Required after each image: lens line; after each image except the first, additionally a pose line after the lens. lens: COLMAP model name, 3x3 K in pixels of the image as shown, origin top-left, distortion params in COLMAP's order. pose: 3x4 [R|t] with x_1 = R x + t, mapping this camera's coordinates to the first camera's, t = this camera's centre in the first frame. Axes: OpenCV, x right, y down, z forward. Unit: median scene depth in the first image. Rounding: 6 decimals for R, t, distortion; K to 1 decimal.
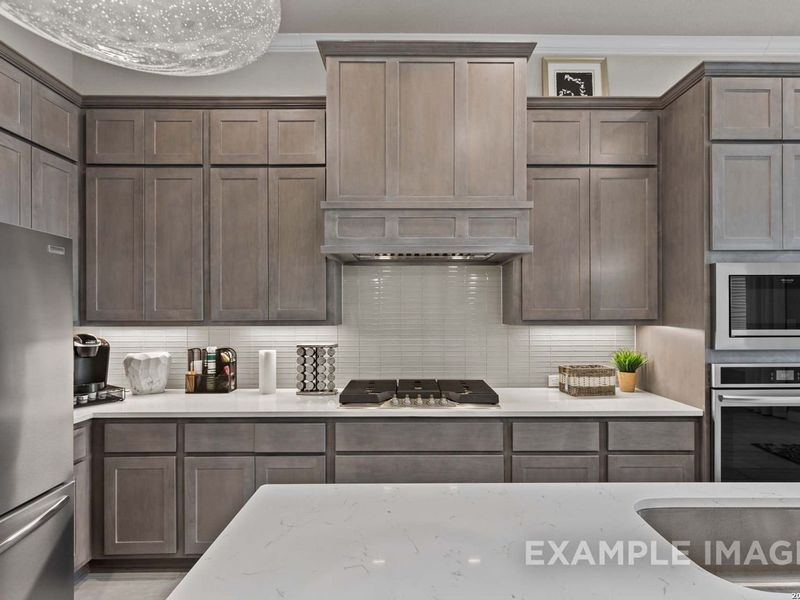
lens RADIAL K [[413.8, 0, 406.6], [0, 413.8, 308.5], [0, 0, 1]] dist [0.012584, -0.003475]
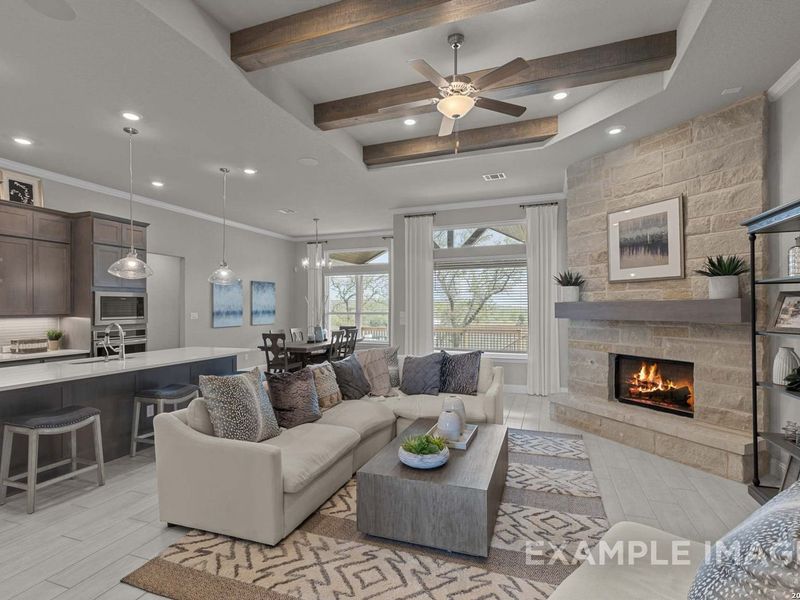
lens RADIAL K [[403.2, 0, 402.5], [0, 403.2, 304.8], [0, 0, 1]] dist [0.007269, -0.001697]
pose [[0.354876, 0.003965, 0.934905, -0.764335], [-0.002022, 0.999992, -0.003474, -0.018997], [-0.934911, -0.000658, 0.354881, -1.383633]]
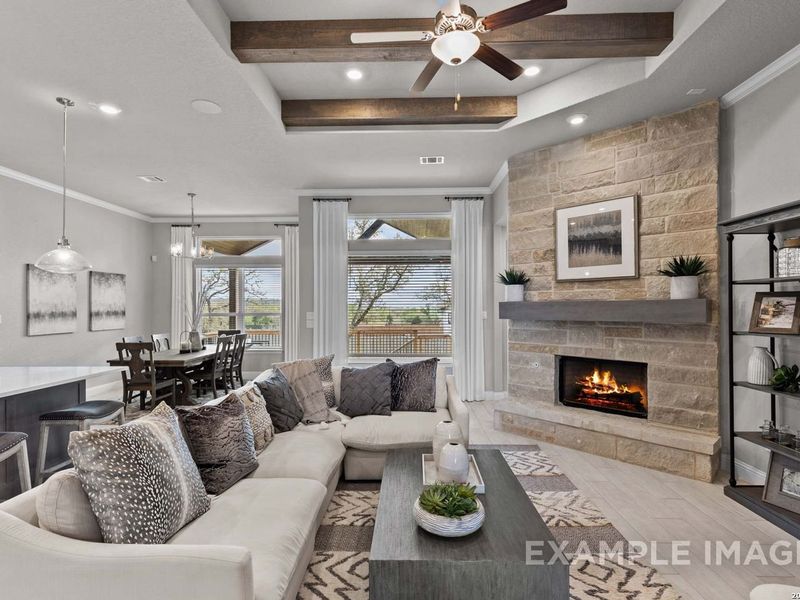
lens RADIAL K [[413.8, 0, 403.8], [0, 413.8, 305.1], [0, 0, 1]] dist [0.012584, -0.003475]
pose [[0.035729, 0.003147, 0.999357, -0.539586], [-0.004251, 0.999986, -0.002997, -0.017452], [-0.999352, -0.004141, 0.035742, -1.008244]]
